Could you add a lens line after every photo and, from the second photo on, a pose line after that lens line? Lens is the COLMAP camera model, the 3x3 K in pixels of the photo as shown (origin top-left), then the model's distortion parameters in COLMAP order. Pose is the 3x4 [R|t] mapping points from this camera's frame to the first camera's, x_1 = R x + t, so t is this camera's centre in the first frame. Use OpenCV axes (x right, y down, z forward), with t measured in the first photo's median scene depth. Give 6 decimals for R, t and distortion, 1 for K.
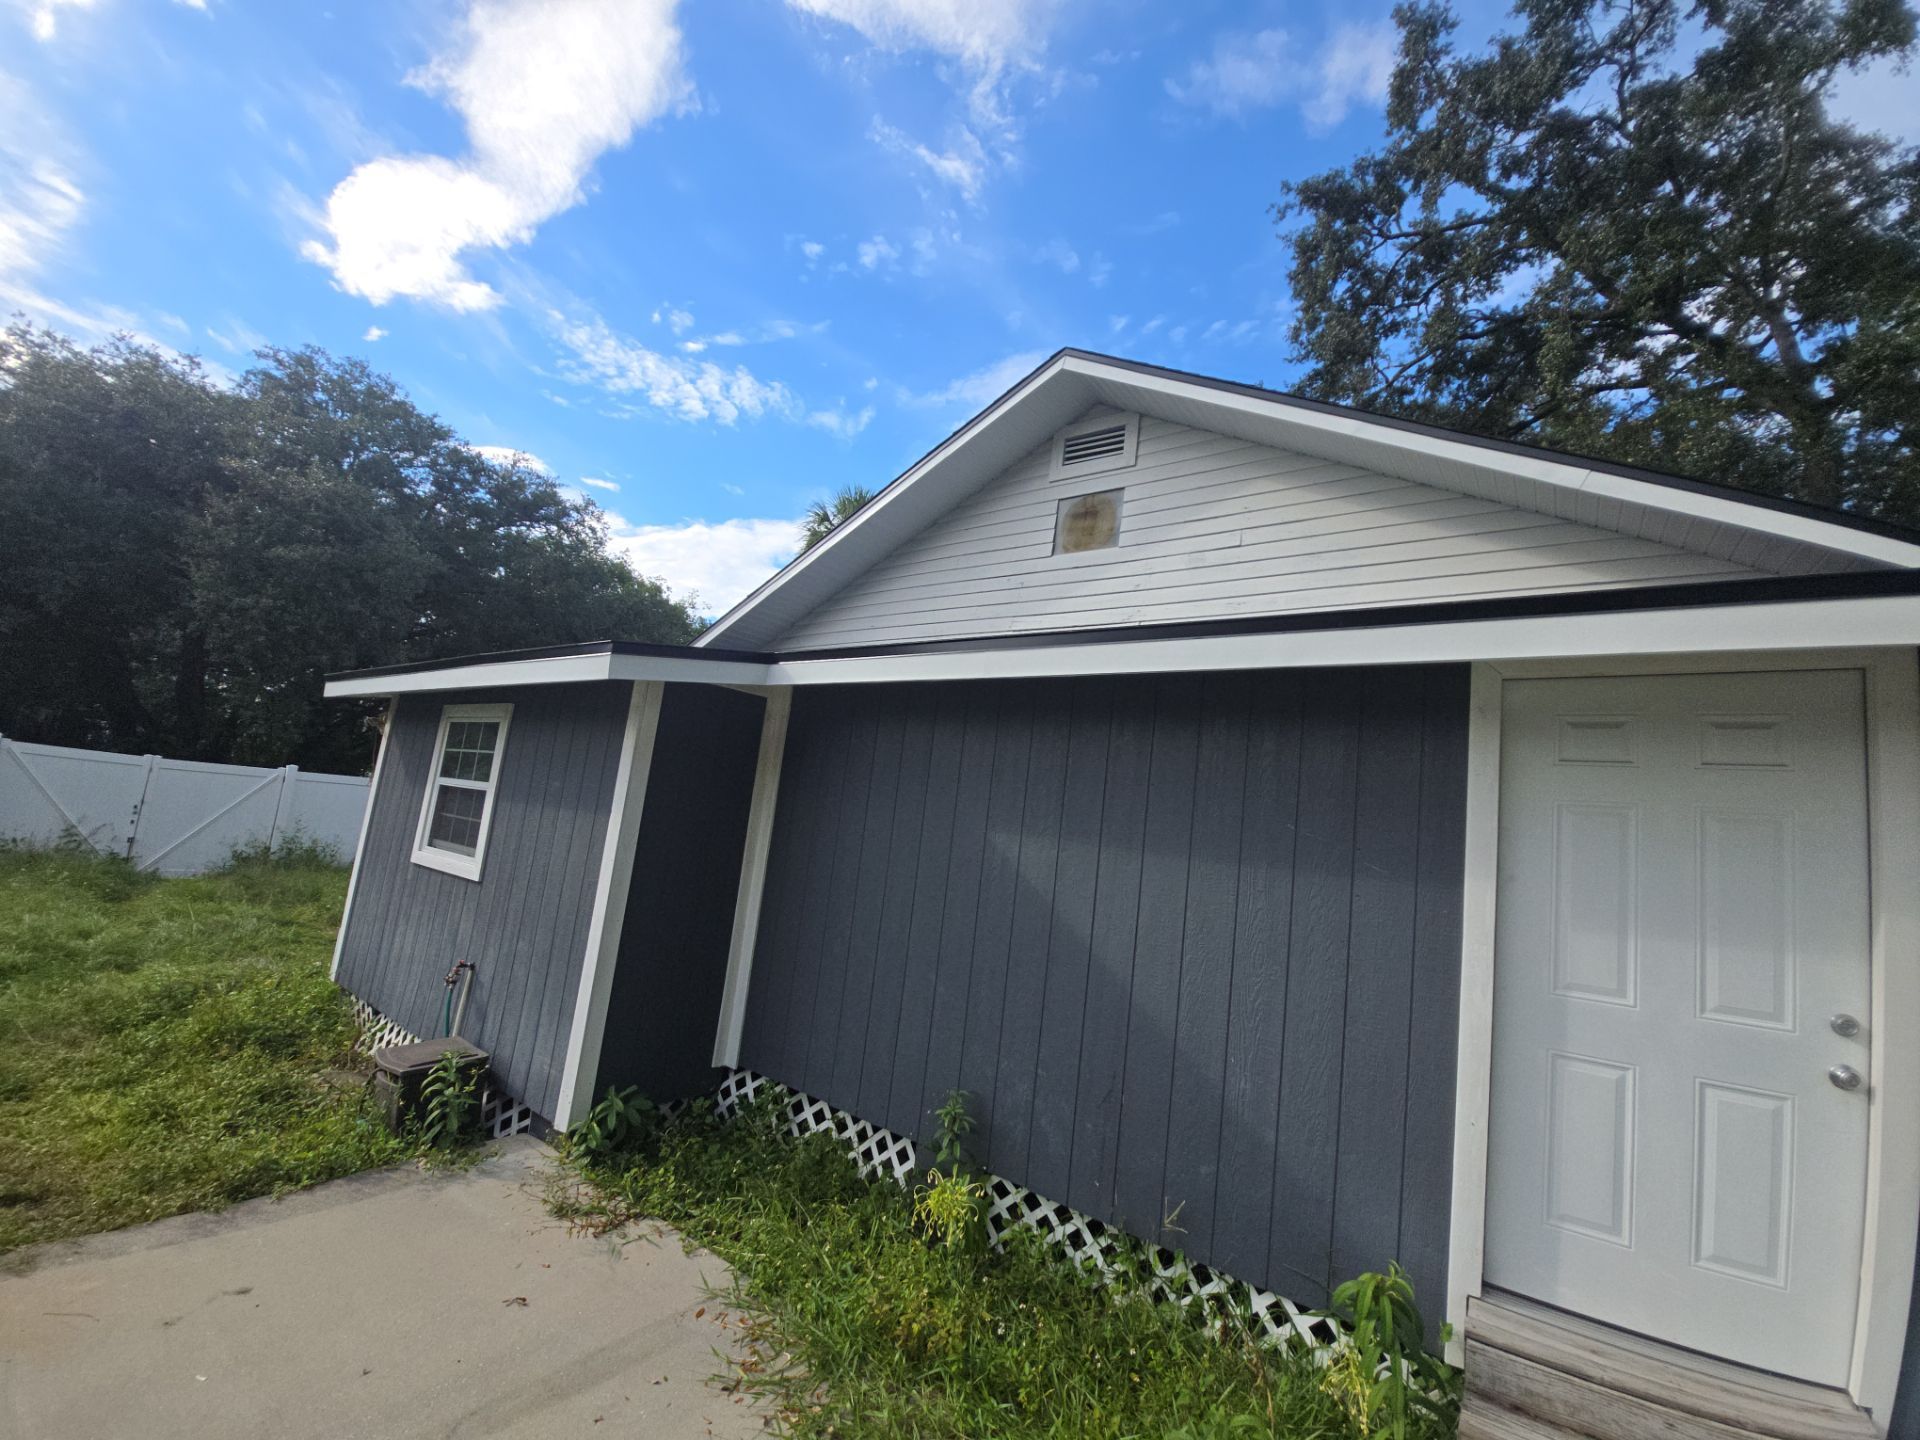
lens RADIAL K [[781.5, 0, 960.0], [0, 781.5, 720.0], [0, 0, 1]] dist [-0.002383, -0.008160]
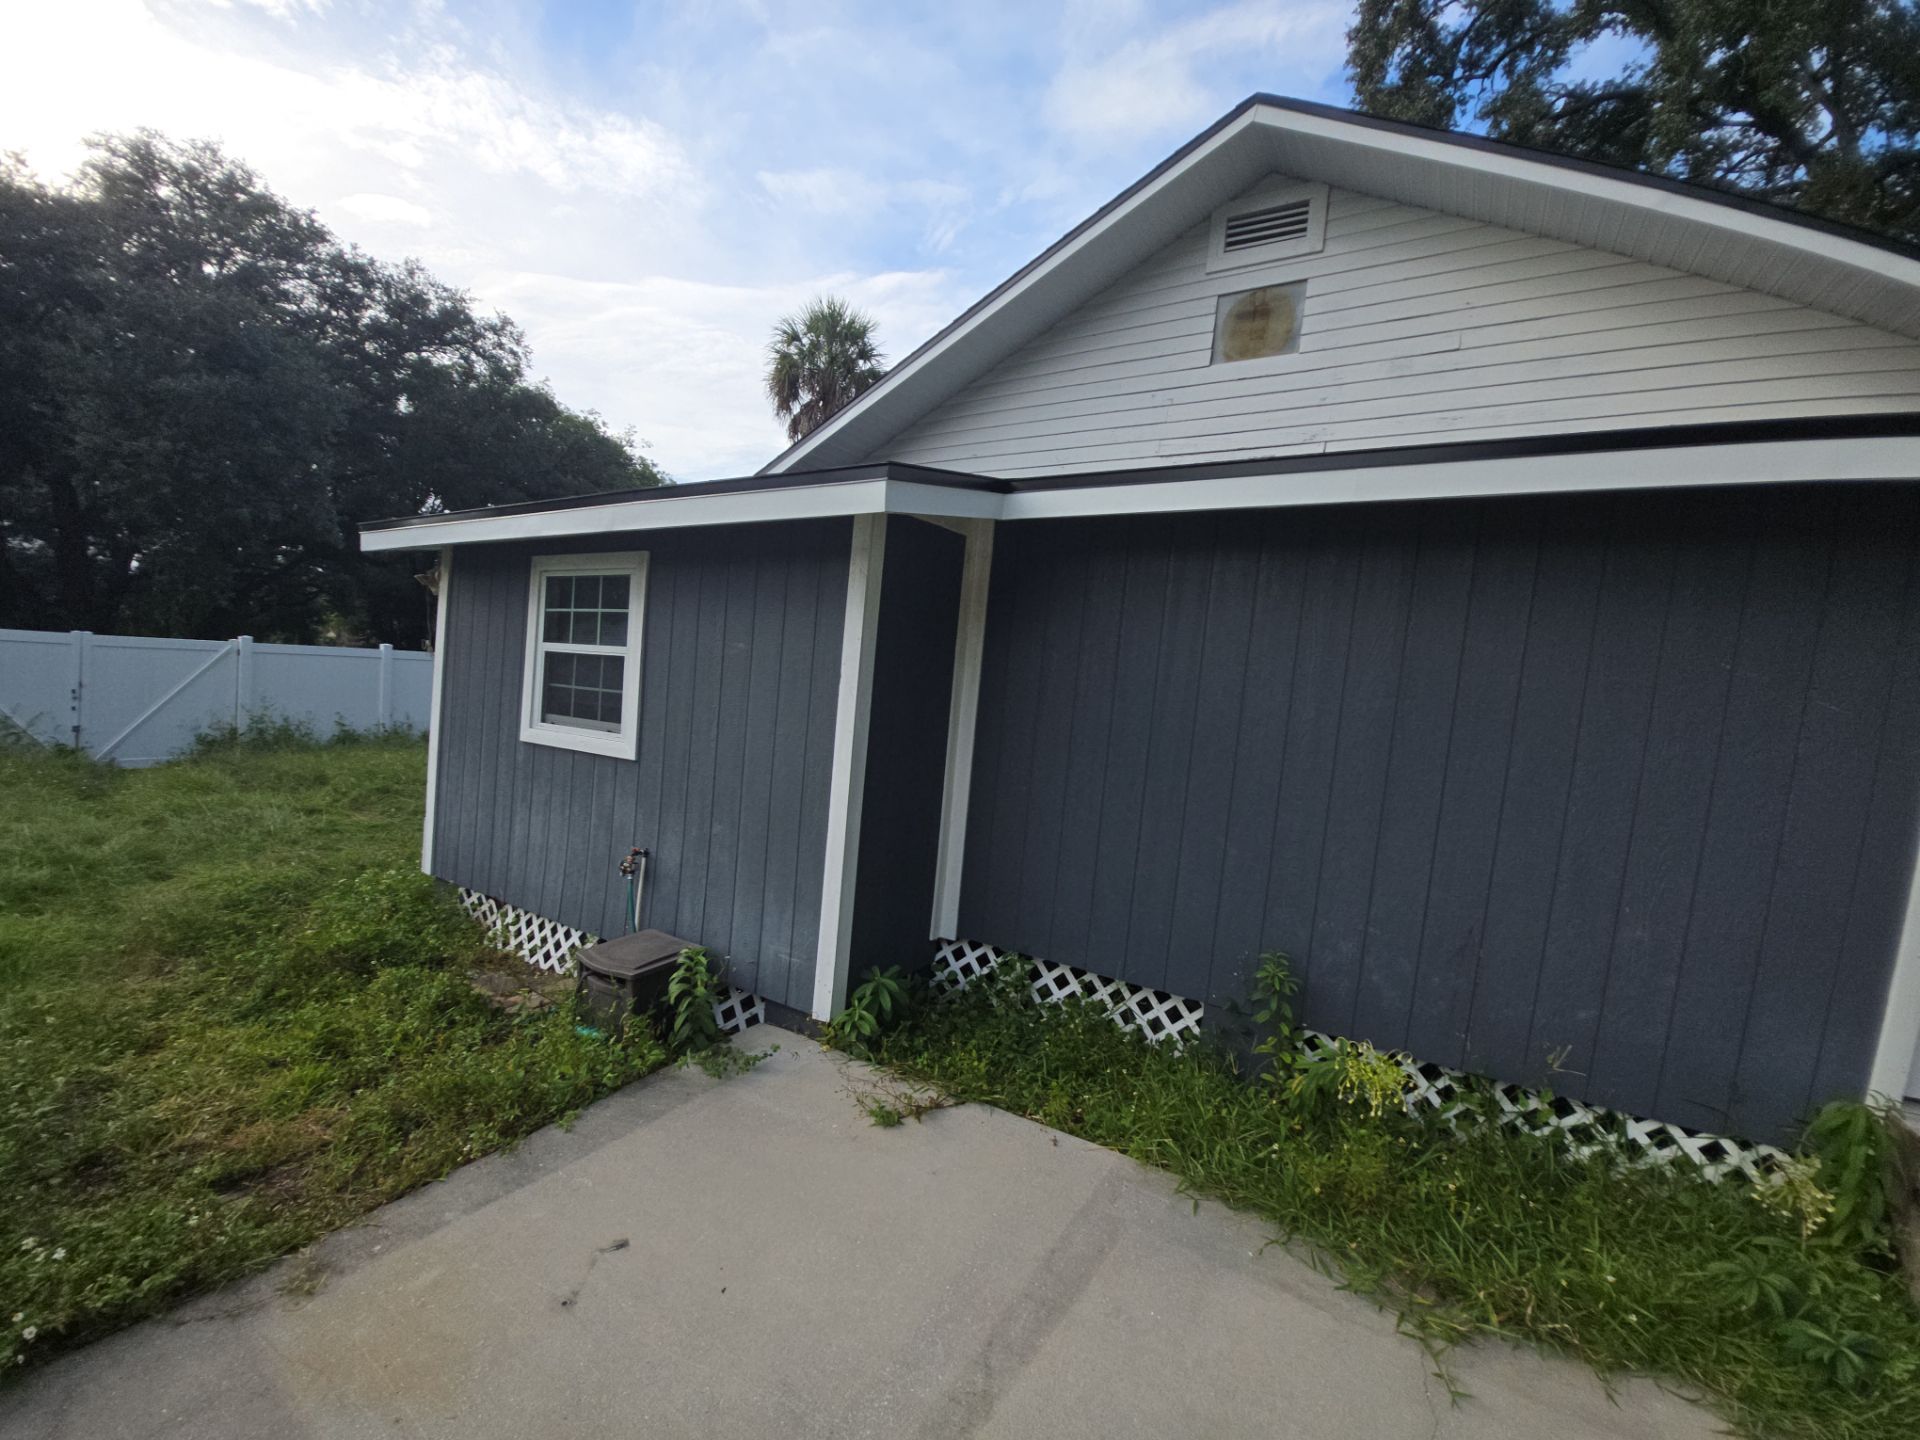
lens RADIAL K [[781.5, 0, 960.0], [0, 781.5, 720.0], [0, 0, 1]] dist [-0.002383, -0.008160]
pose [[0.995567, -0.044303, 0.082964, -0.245421], [0.027264, 0.980177, 0.196241, 0.000978], [-0.090013, -0.193109, 0.977040, 0.089707]]
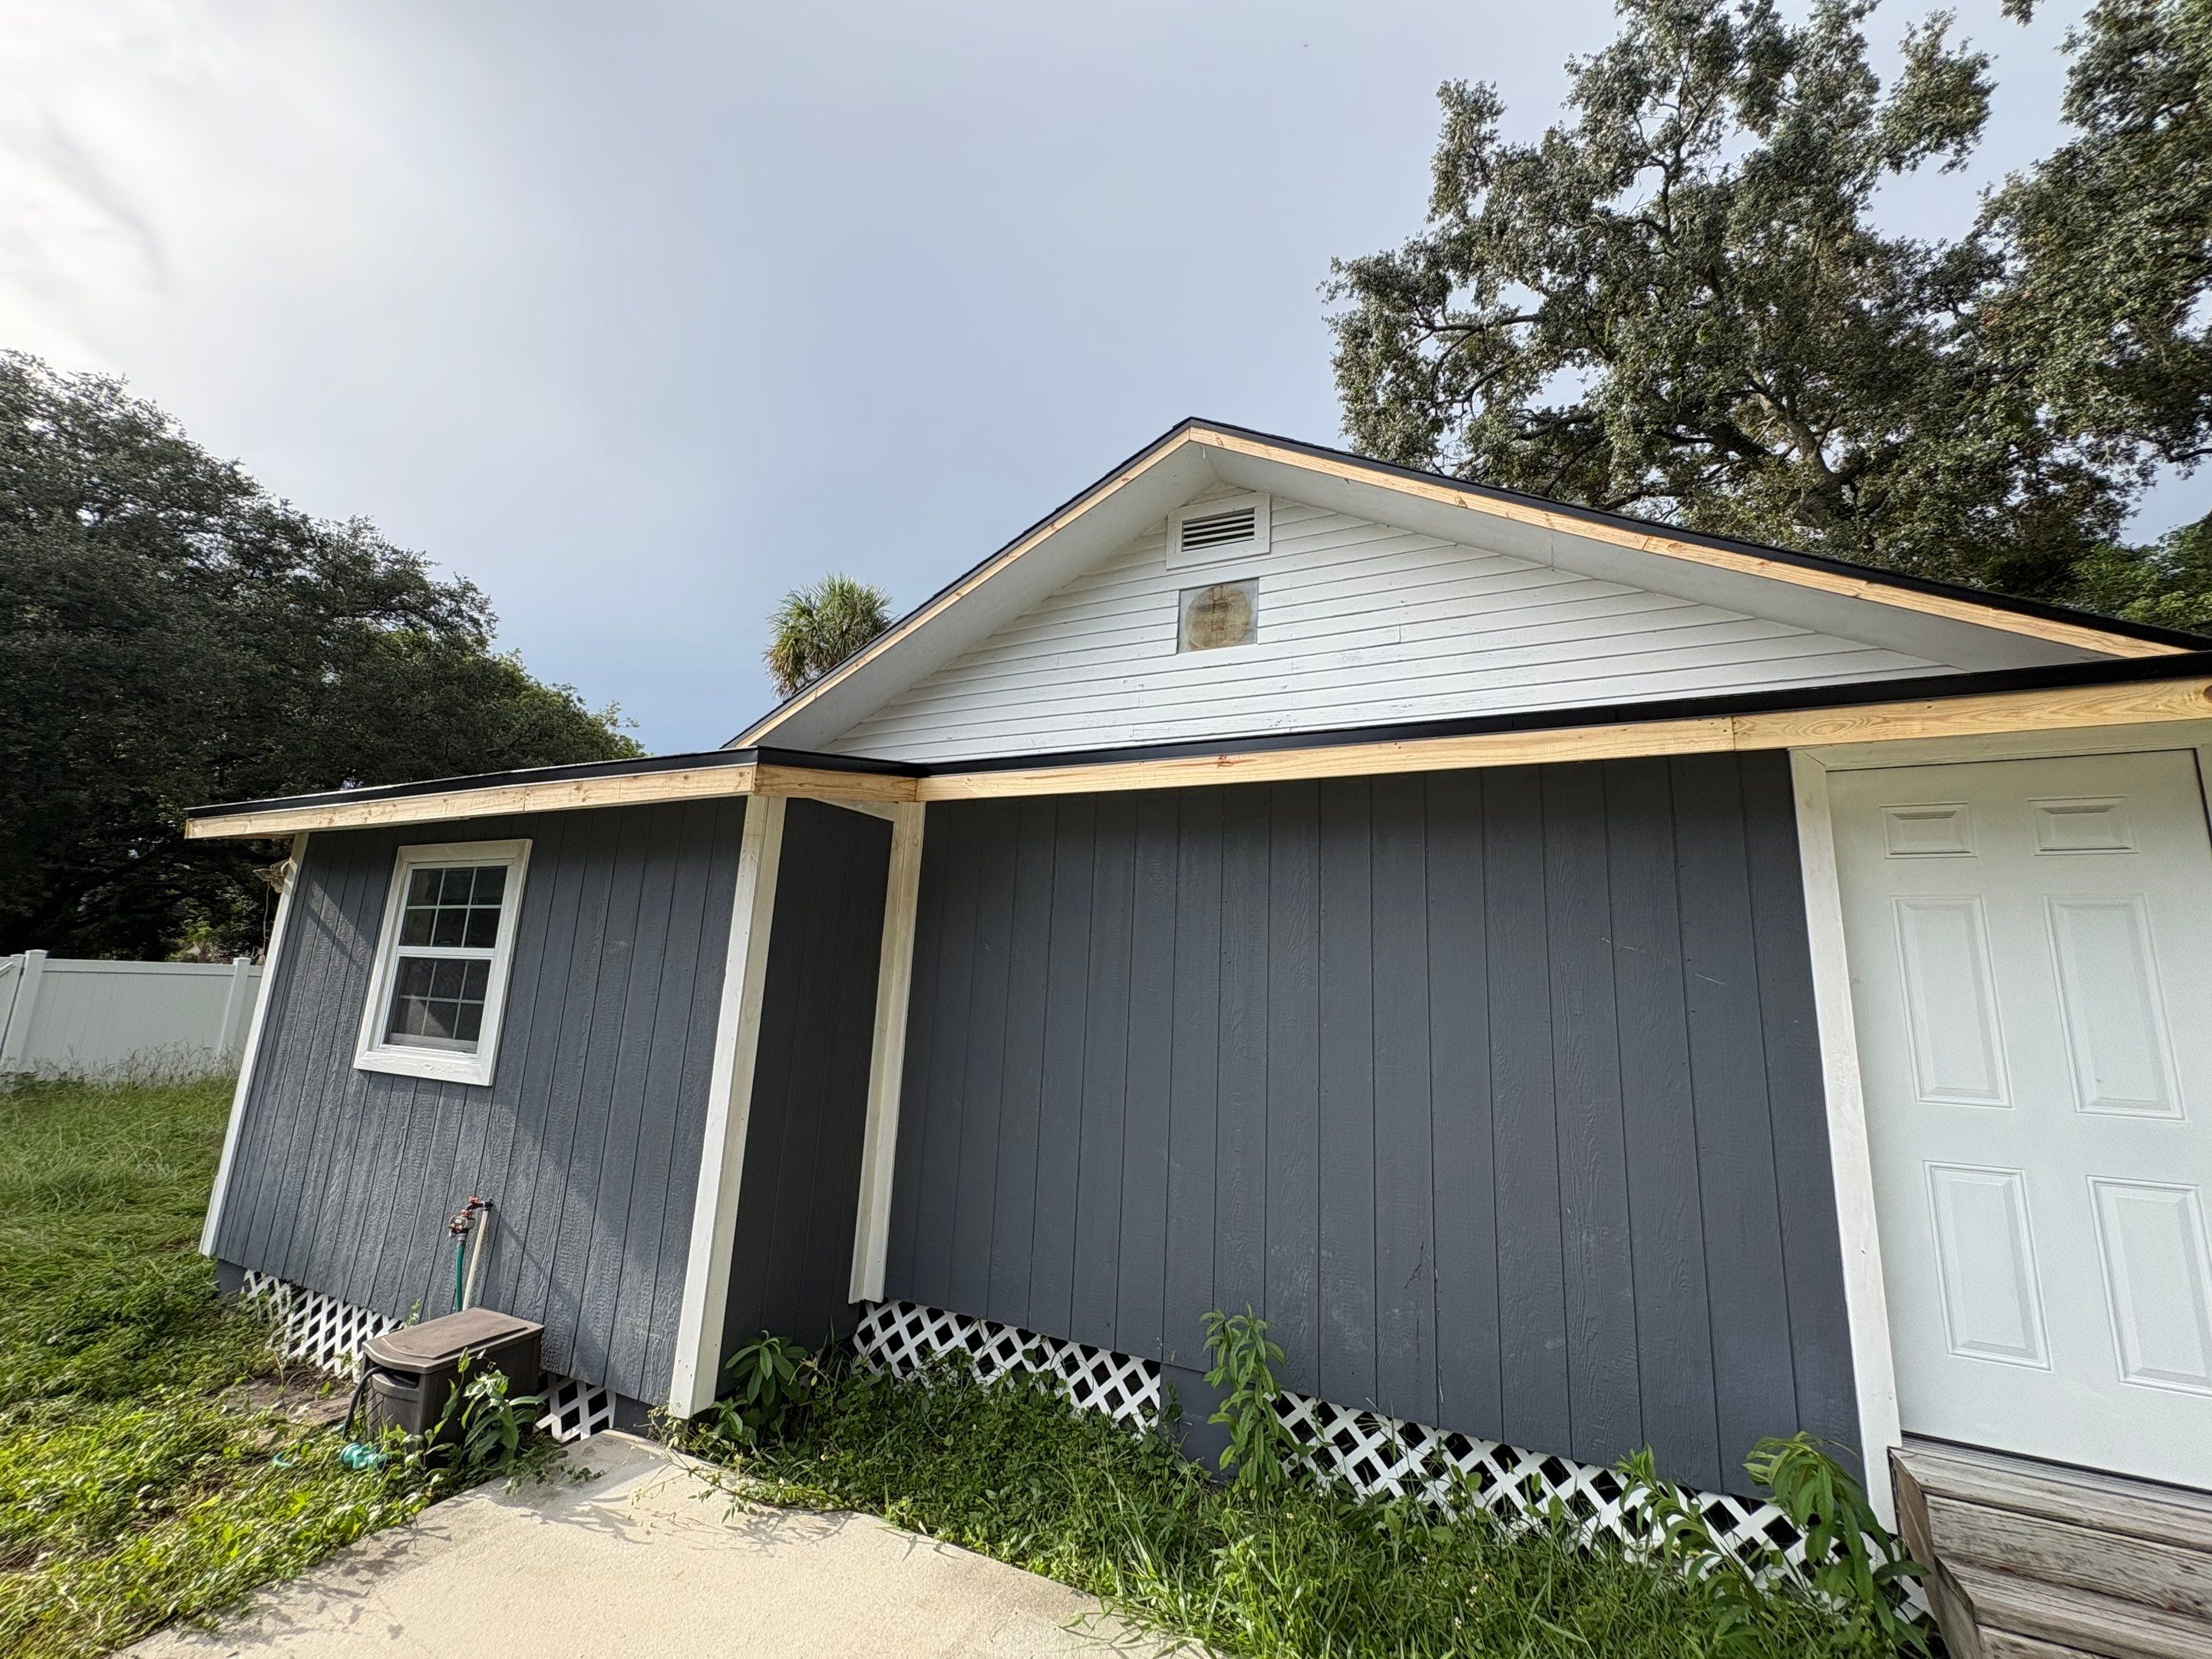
lens RADIAL K [[909.6, 0, 1106.0], [0, 909.6, 829.5], [0, 0, 1]] dist [-0.001782, 0.000069]
pose [[0.979872, -0.024847, 0.198077, -0.166281], [0.030794, 0.999161, -0.026998, 0.008054], [-0.197240, 0.032554, 0.979815, 0.042168]]
